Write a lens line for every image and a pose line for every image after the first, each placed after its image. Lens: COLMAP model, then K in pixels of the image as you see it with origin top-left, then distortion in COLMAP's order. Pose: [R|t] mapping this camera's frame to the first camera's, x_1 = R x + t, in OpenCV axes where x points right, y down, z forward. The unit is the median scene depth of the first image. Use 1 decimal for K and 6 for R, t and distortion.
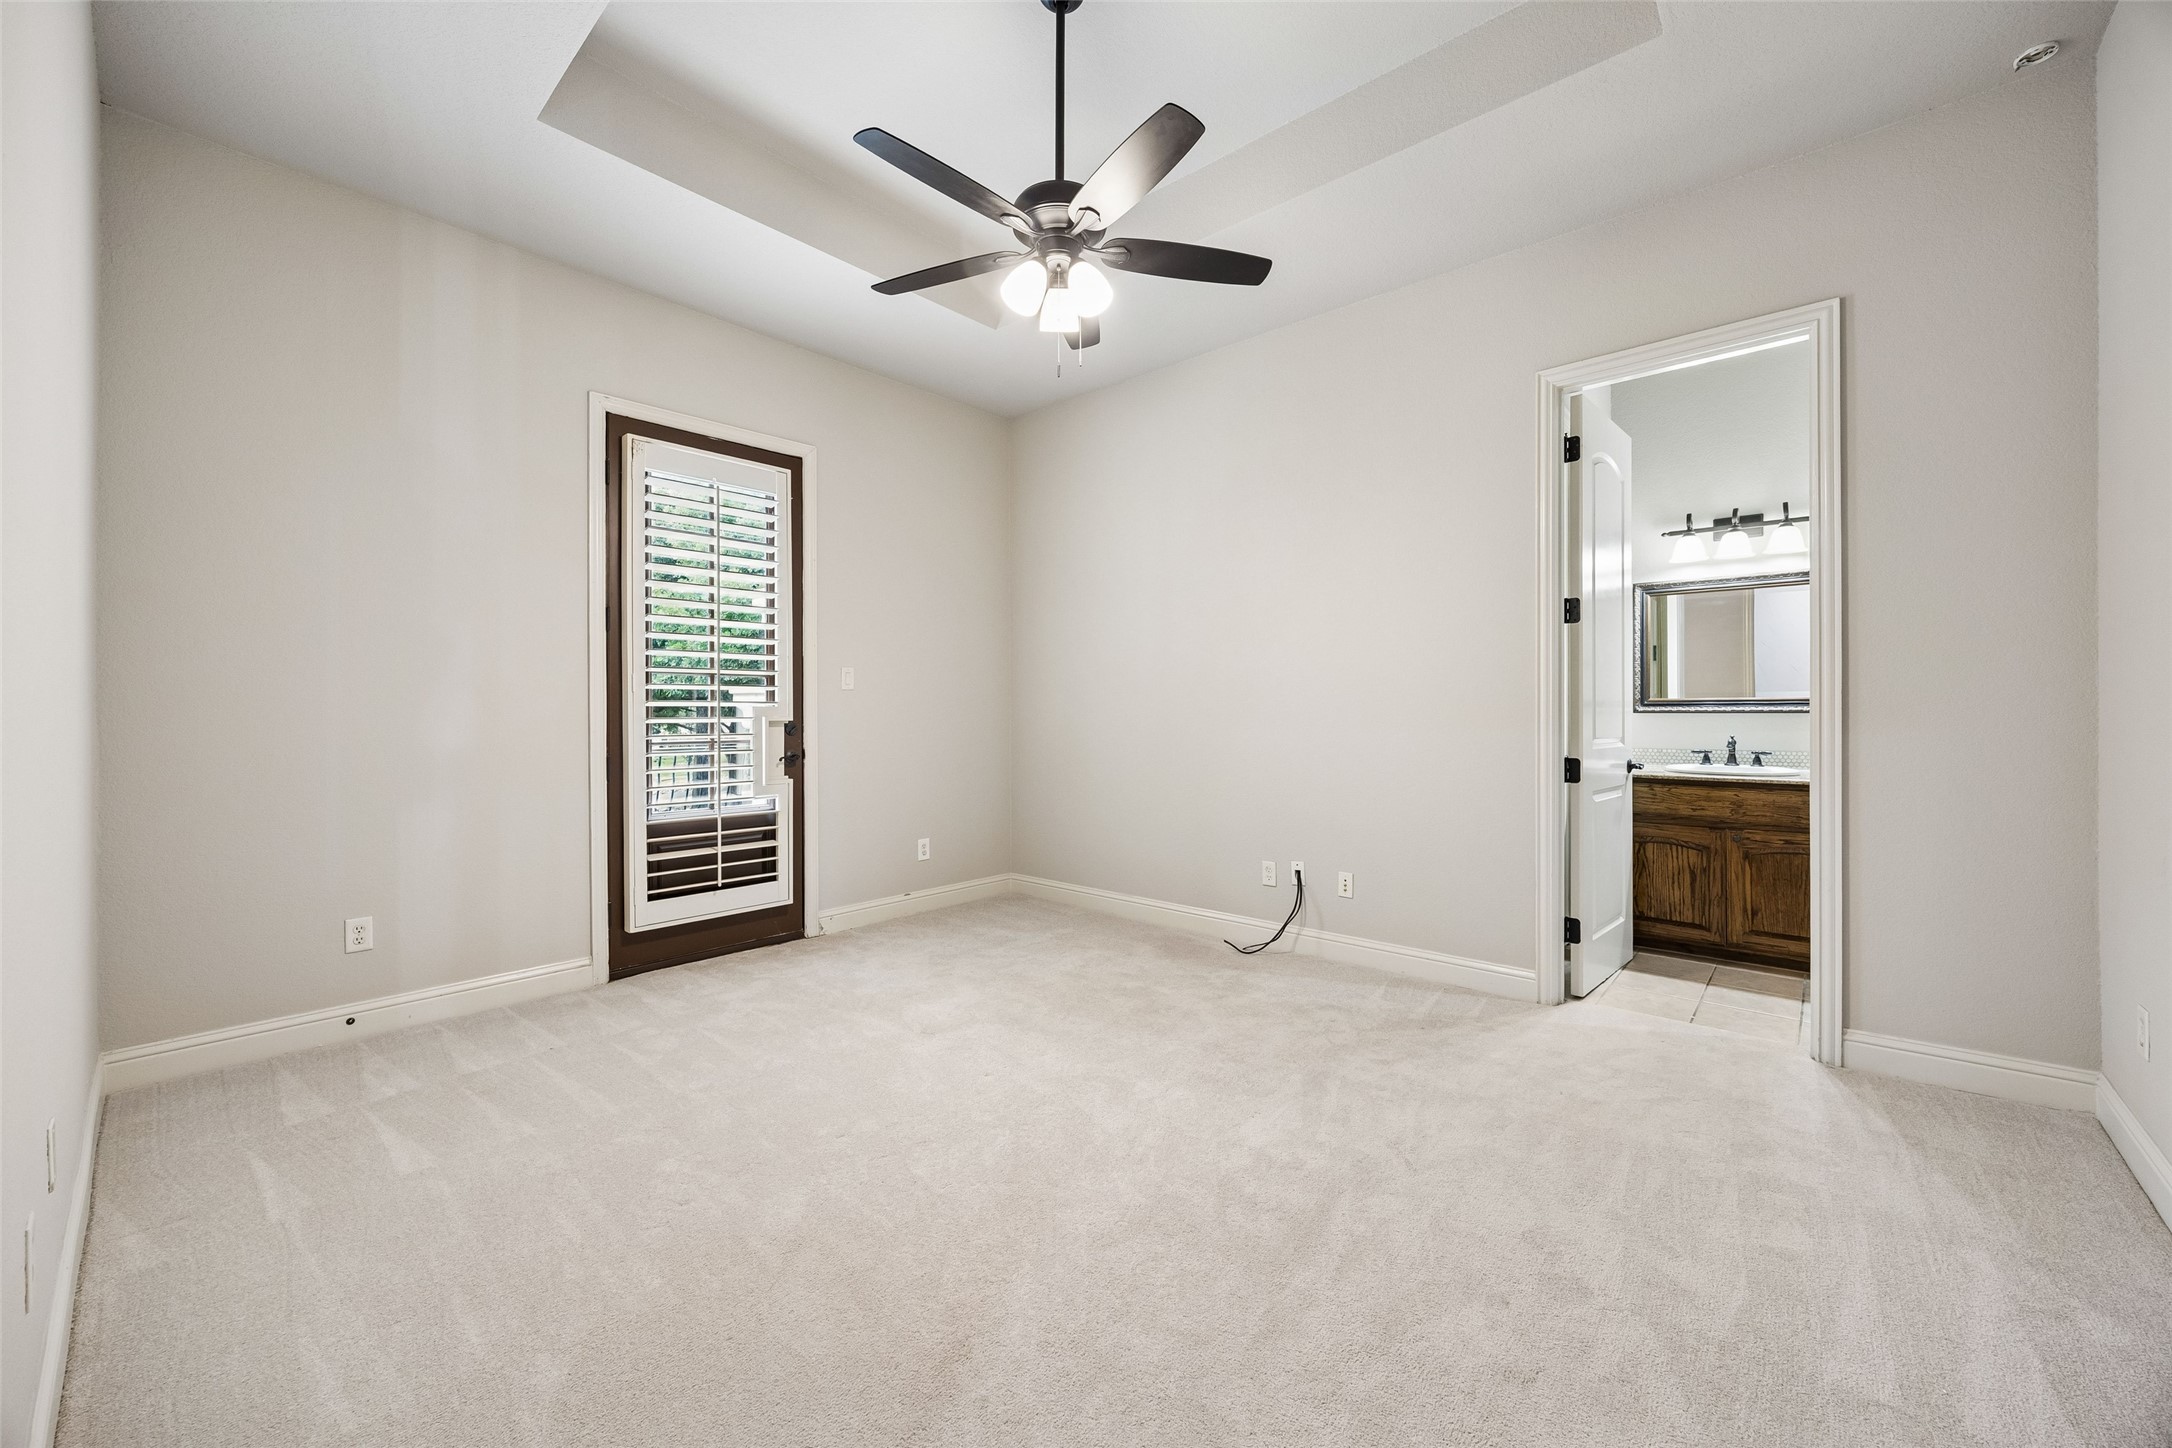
lens RADIAL K [[830.8, 0, 1082.0], [0, 830.8, 715.9], [0, 0, 1]] dist [-0.000642, 0.000060]
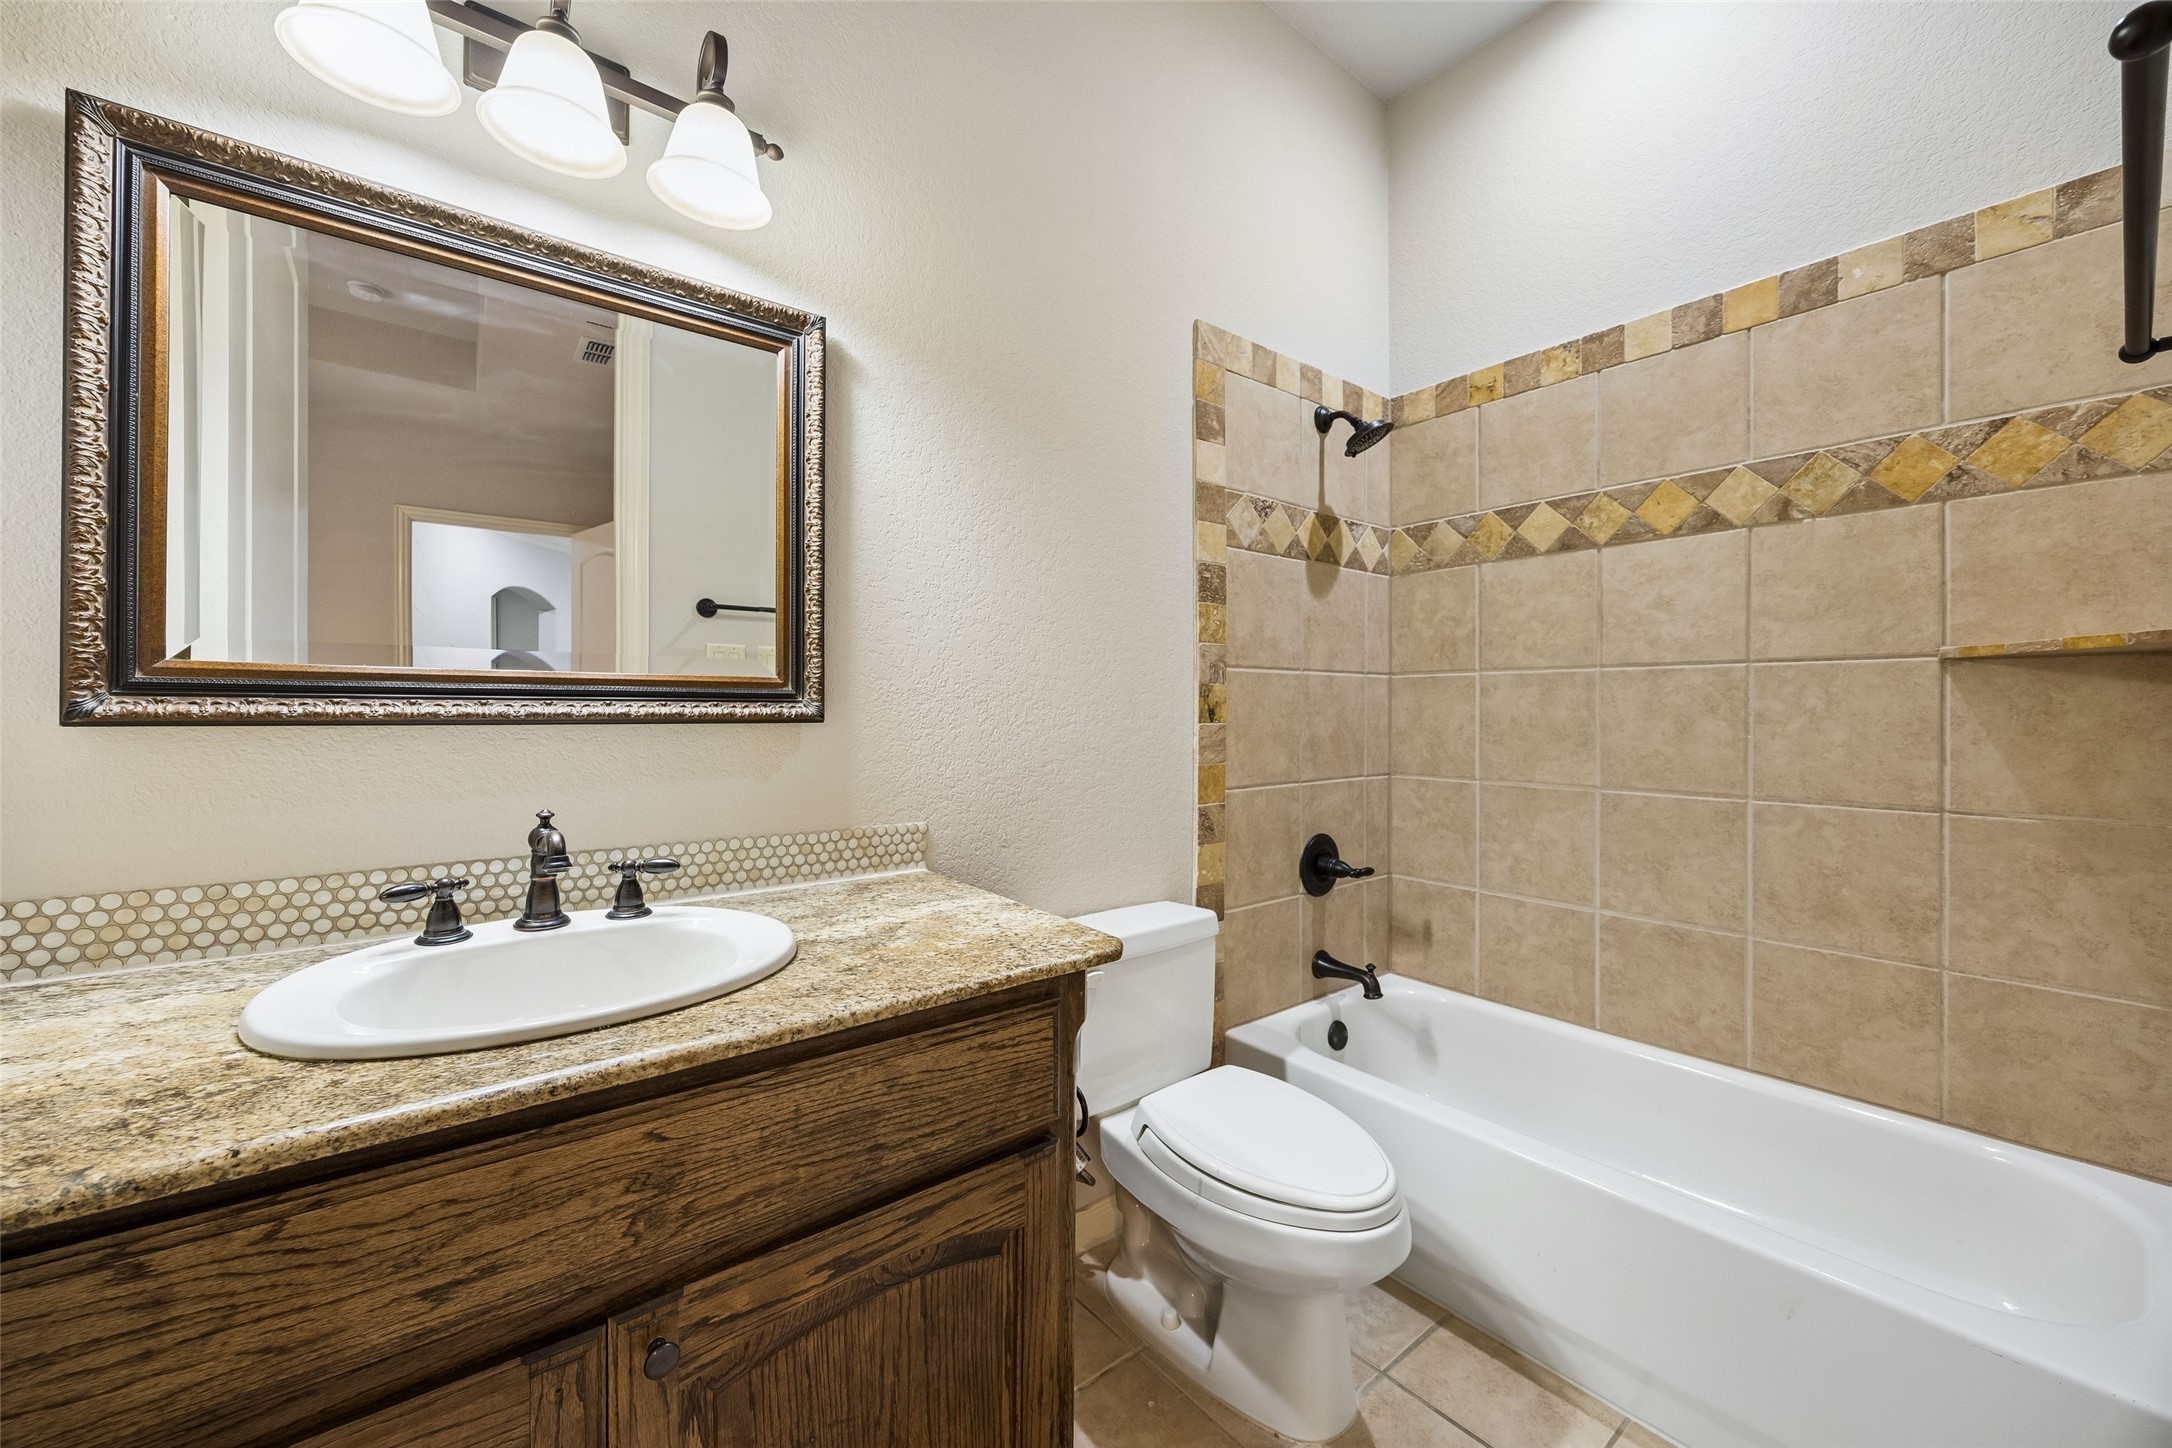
lens RADIAL K [[830.8, 0, 1082.2], [0, 830.8, 713.3], [0, 0, 1]] dist [-0.000642, 0.000060]
pose [[0.171175, 0.001305, 0.985240, 0.559212], [-0.000513, 0.999999, -0.001235, -0.007193], [-0.985241, -0.000294, 0.171175, 0.795232]]
